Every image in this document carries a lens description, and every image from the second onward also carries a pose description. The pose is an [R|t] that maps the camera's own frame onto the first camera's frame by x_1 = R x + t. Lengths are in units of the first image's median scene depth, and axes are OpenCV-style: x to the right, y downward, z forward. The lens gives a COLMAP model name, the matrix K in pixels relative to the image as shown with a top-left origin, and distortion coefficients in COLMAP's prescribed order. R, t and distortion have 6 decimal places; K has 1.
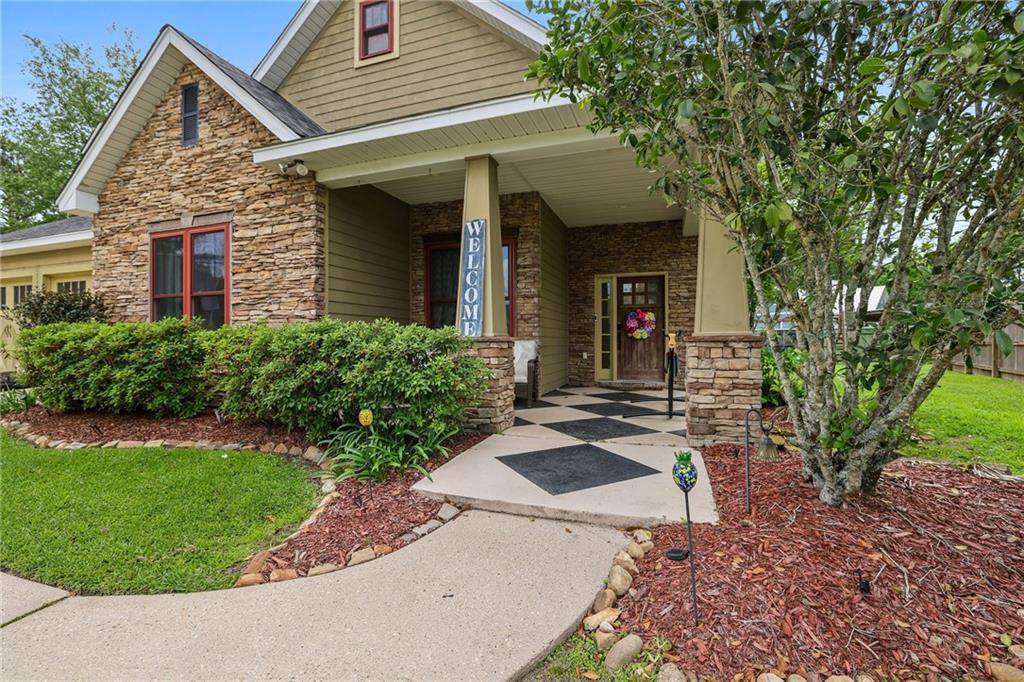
lens RADIAL K [[434.7, 0, 506.4], [0, 434.7, 342.8], [0, 0, 1]] dist [-0.022389, 0.001303]
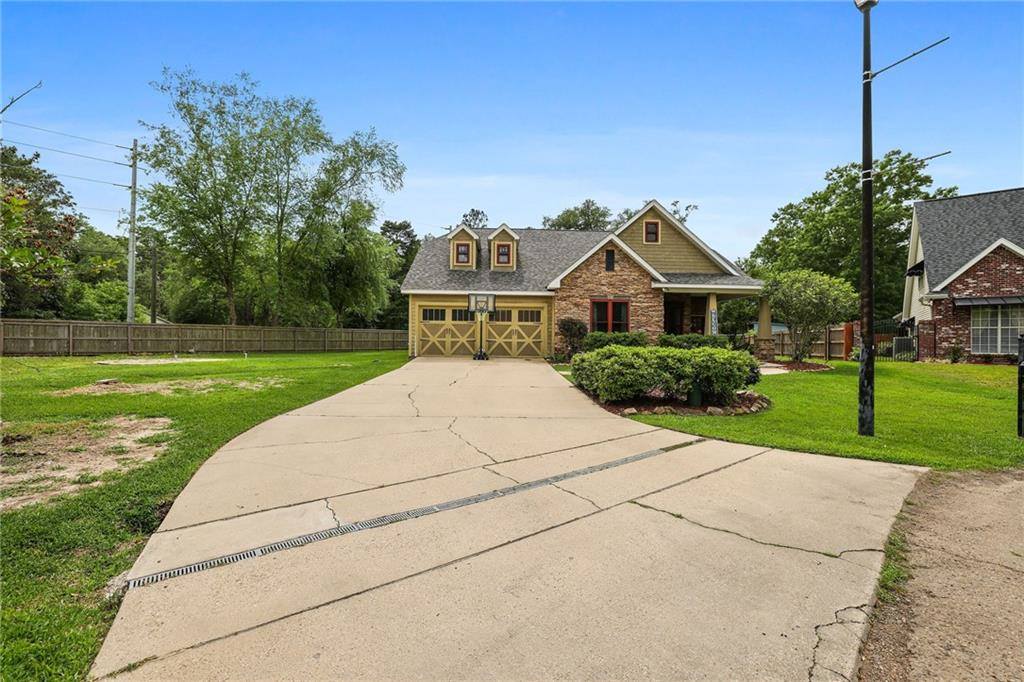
lens RADIAL K [[434.7, 0, 513.8], [0, 434.7, 342.2], [0, 0, 1]] dist [-0.022389, 0.001303]
pose [[0.926216, 0.011494, 0.376818, -2.460076], [-0.010375, 0.999934, -0.005000, 0.045146], [-0.376851, 0.000722, 0.926274, -1.495700]]
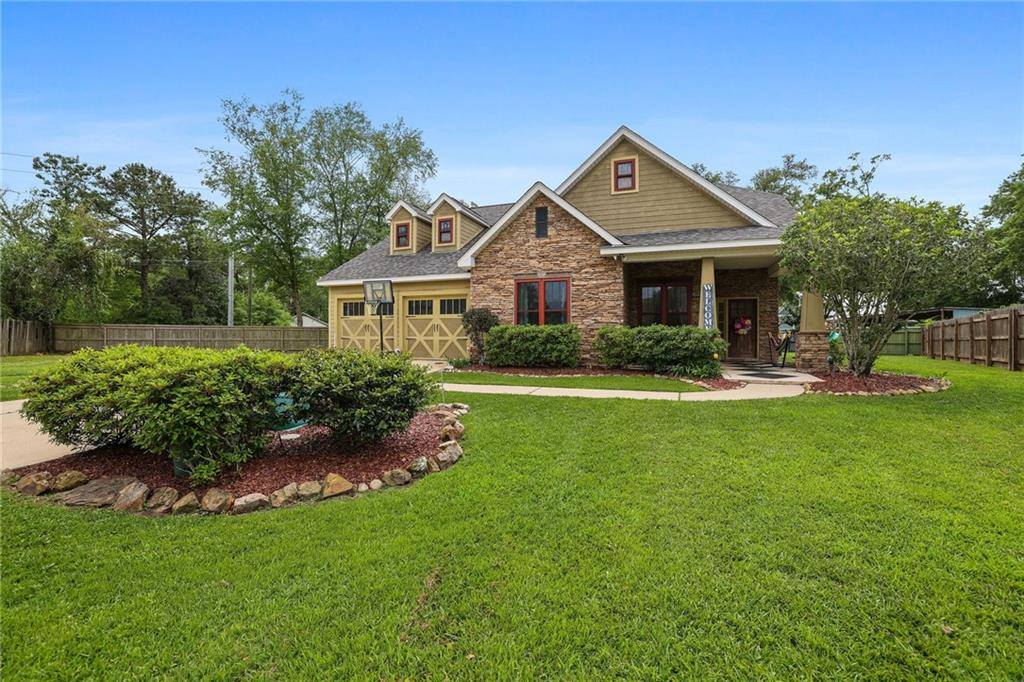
lens RADIAL K [[434.7, 0, 516.1], [0, 434.7, 341.2], [0, 0, 1]] dist [-0.022389, 0.001303]
pose [[0.999988, 0.004813, -0.000422, -0.859675], [-0.004813, 0.999988, -0.000545, 0.033042], [0.000420, 0.000547, 1.000000, -1.064520]]
